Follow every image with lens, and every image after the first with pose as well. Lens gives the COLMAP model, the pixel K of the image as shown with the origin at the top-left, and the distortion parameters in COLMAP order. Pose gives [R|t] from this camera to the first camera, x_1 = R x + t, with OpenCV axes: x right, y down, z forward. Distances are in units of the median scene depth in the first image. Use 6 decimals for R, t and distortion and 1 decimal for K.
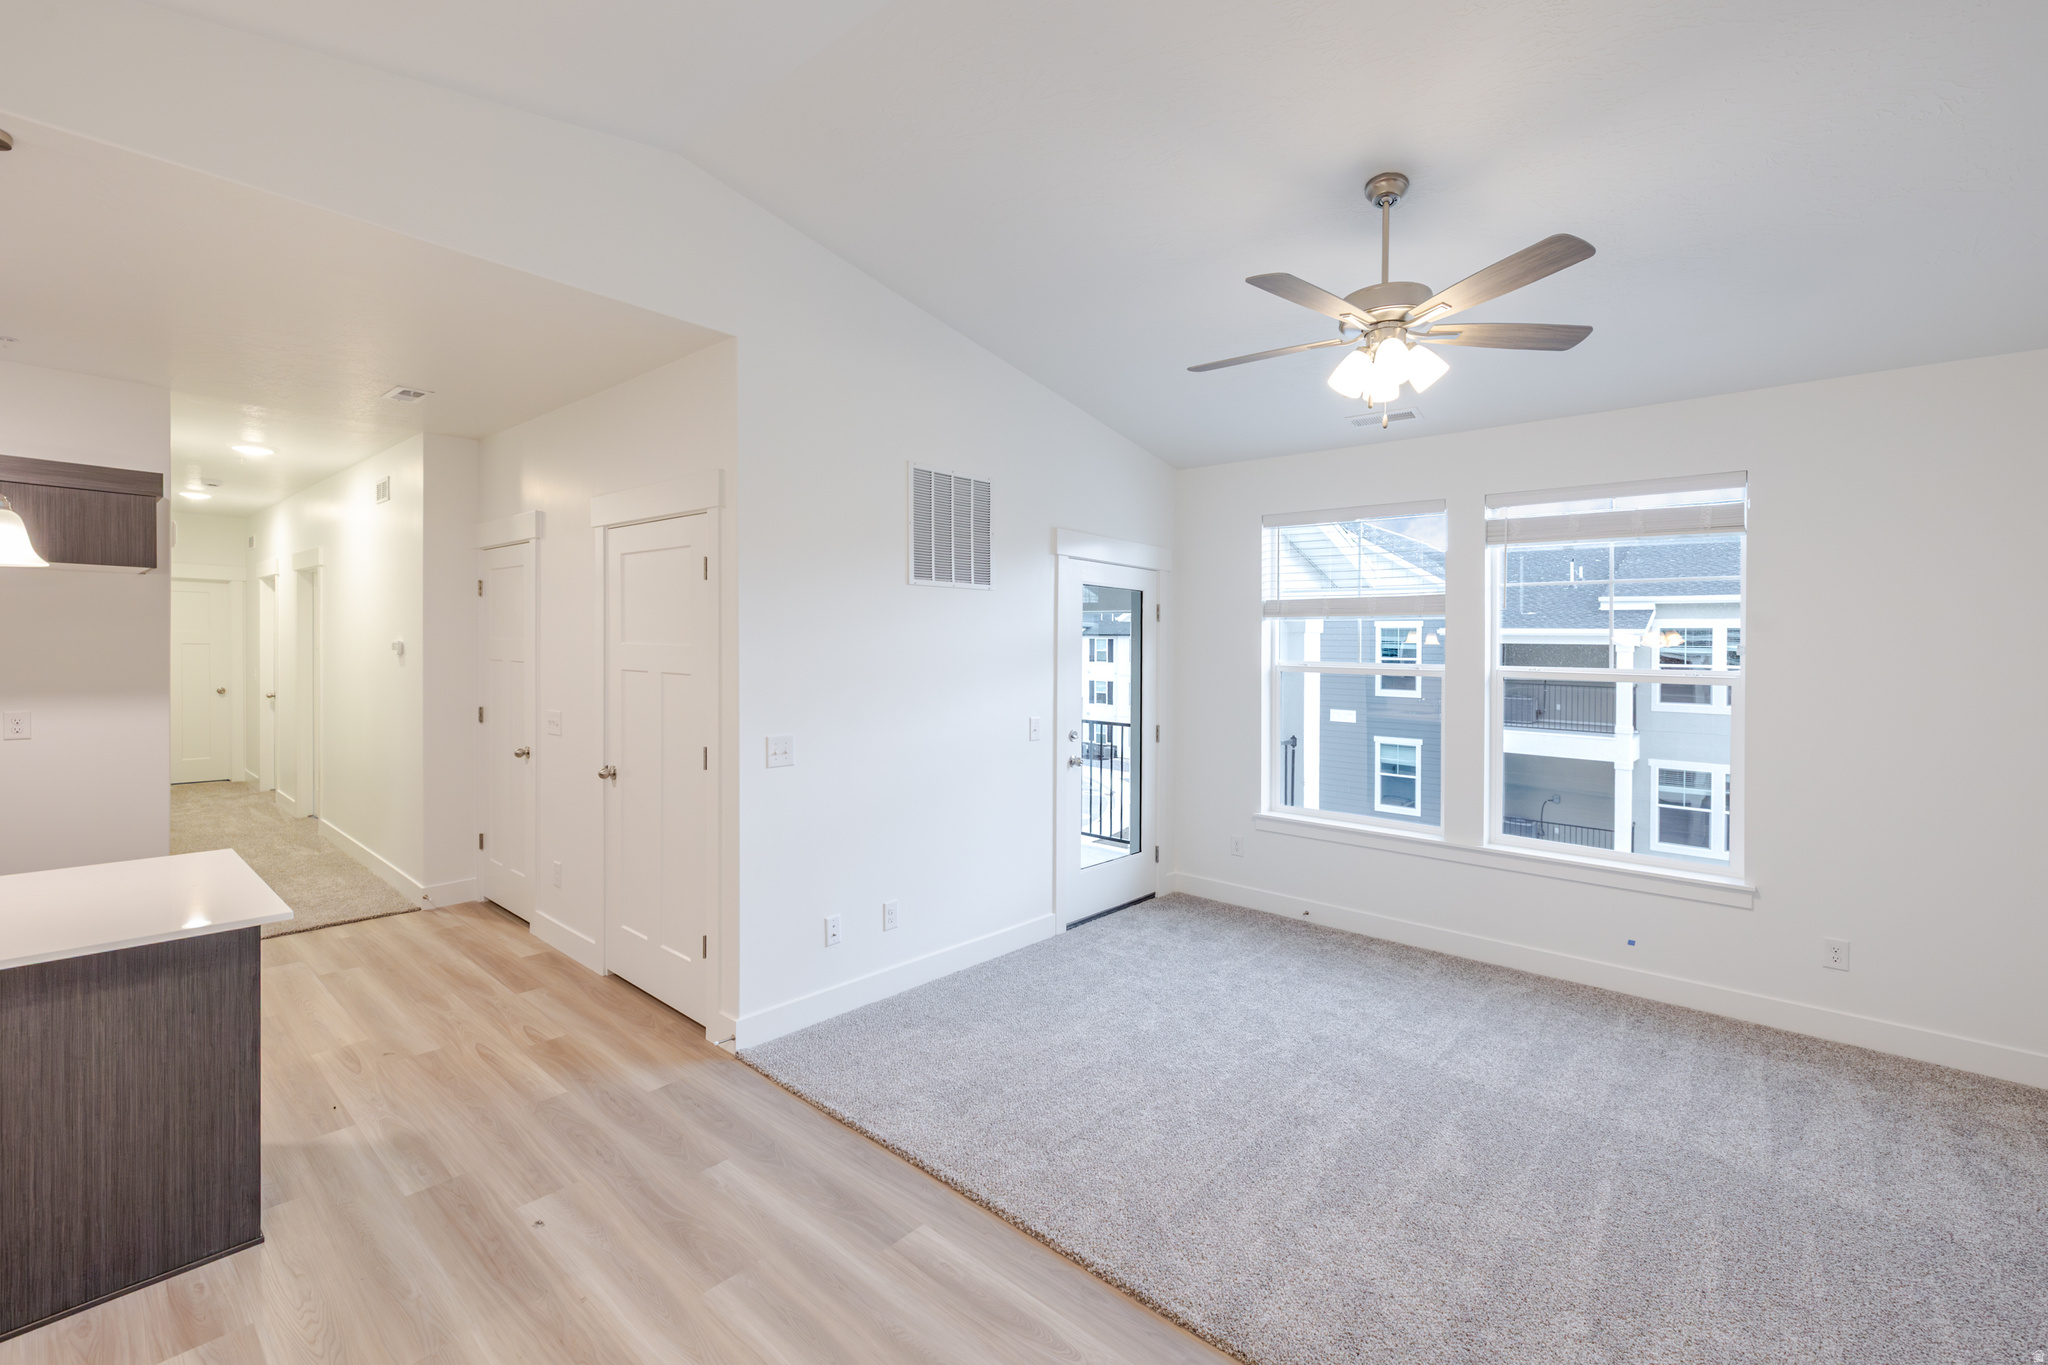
lens RADIAL K [[870.7, 0, 1029.9], [0, 870.7, 657.7], [0, 0, 1]] dist [-0.000570, -0.000062]
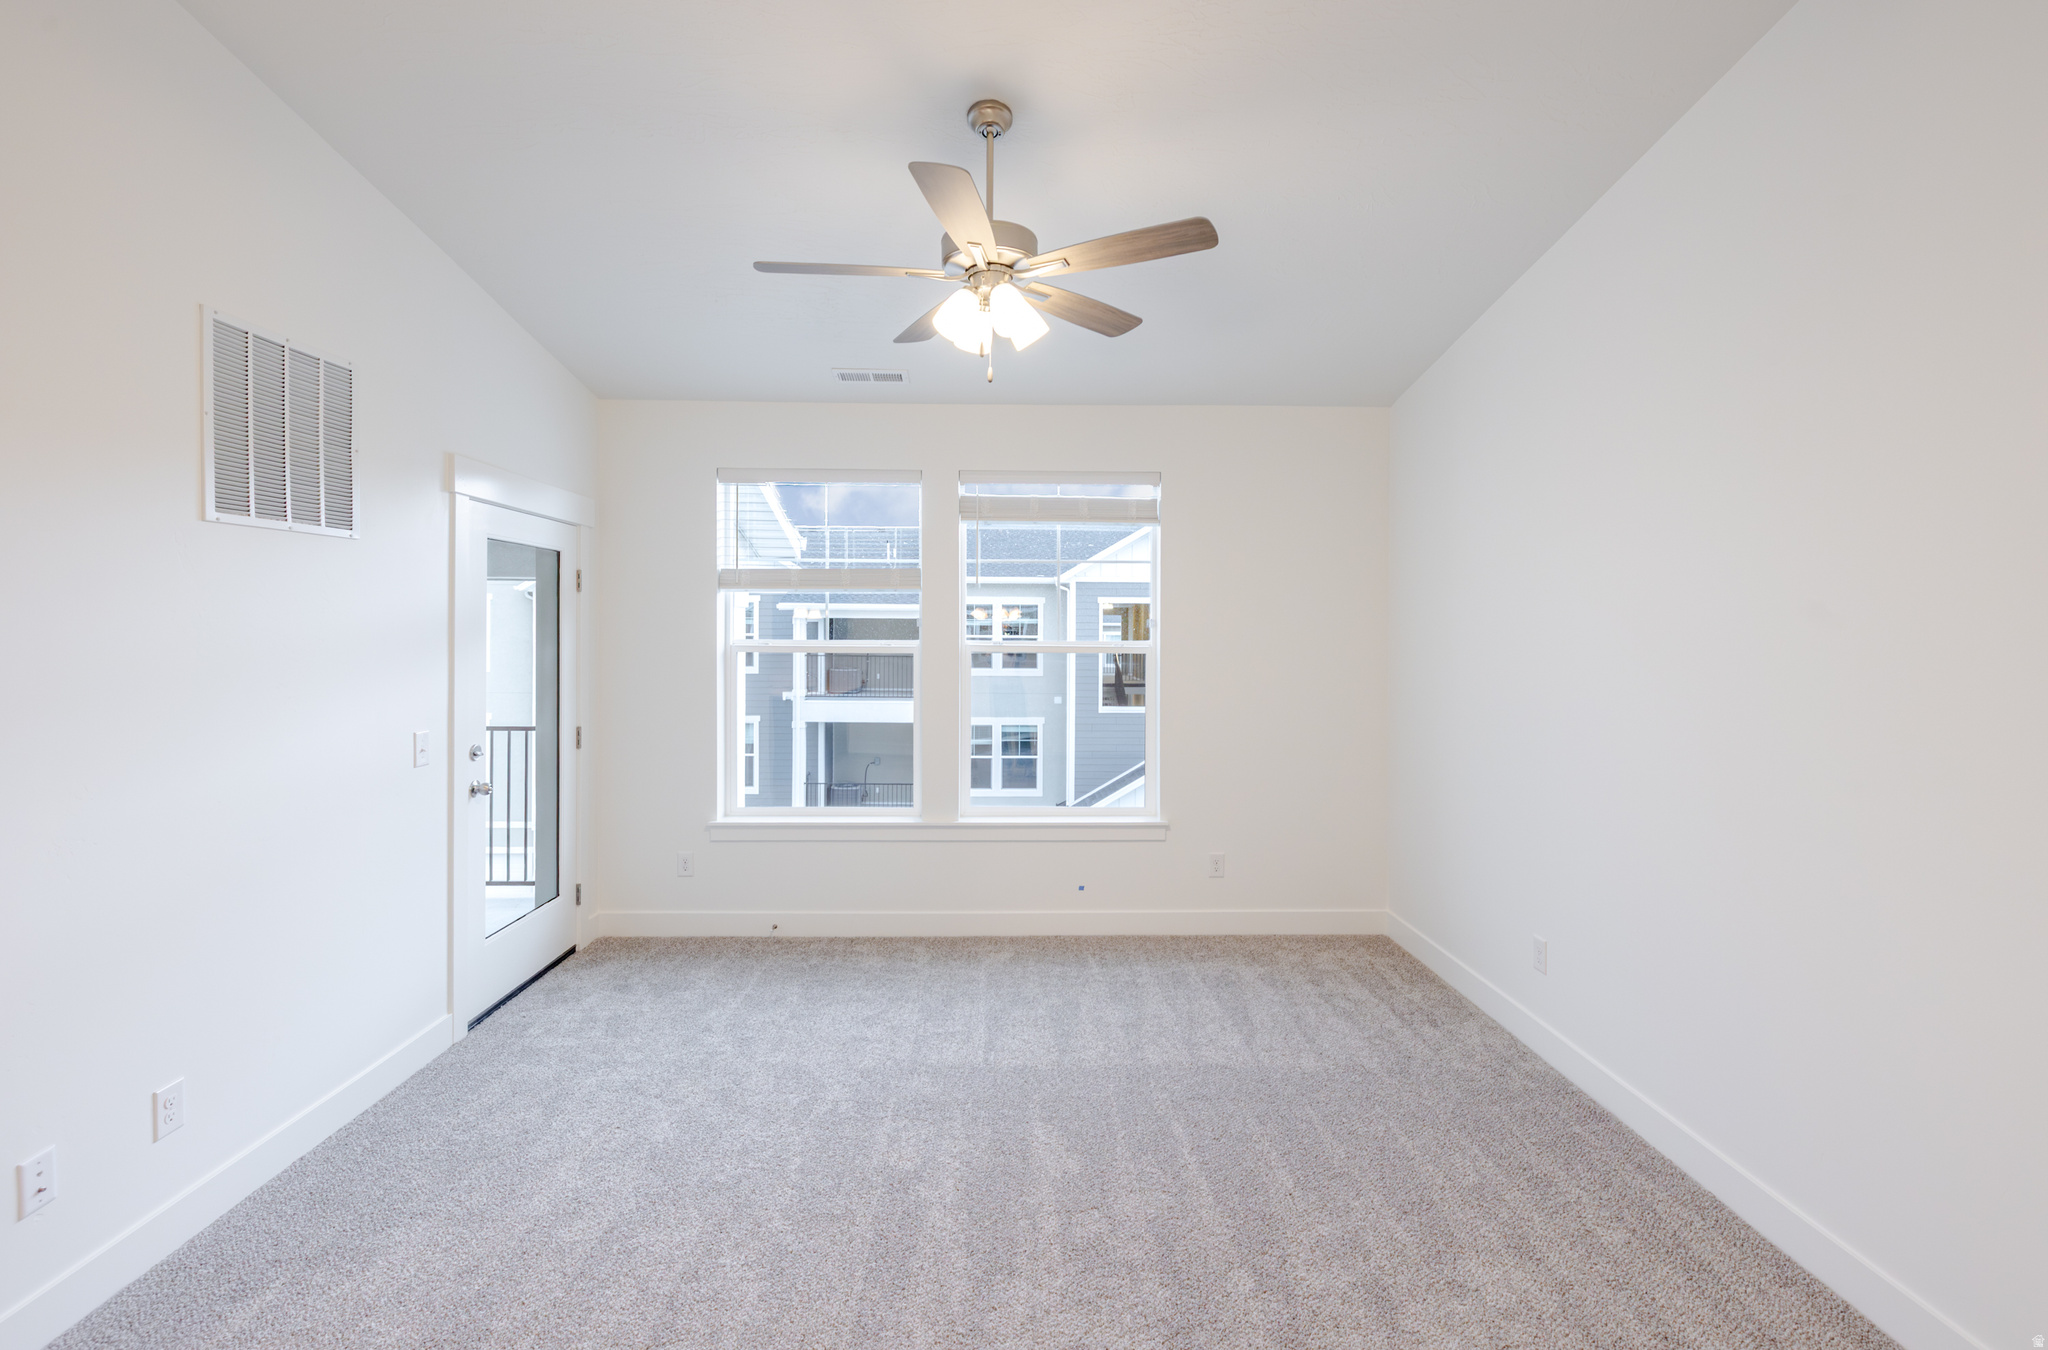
lens RADIAL K [[913.3, 0, 1023.6], [0, 913.3, 627.7], [0, 0, 1]] dist [-0.000153, 0.000291]
pose [[0.739017, -0.011489, 0.673589, -0.142013], [0.016023, 0.999871, -0.000525, -0.004393], [-0.673496, 0.011181, 0.739106, 0.186810]]
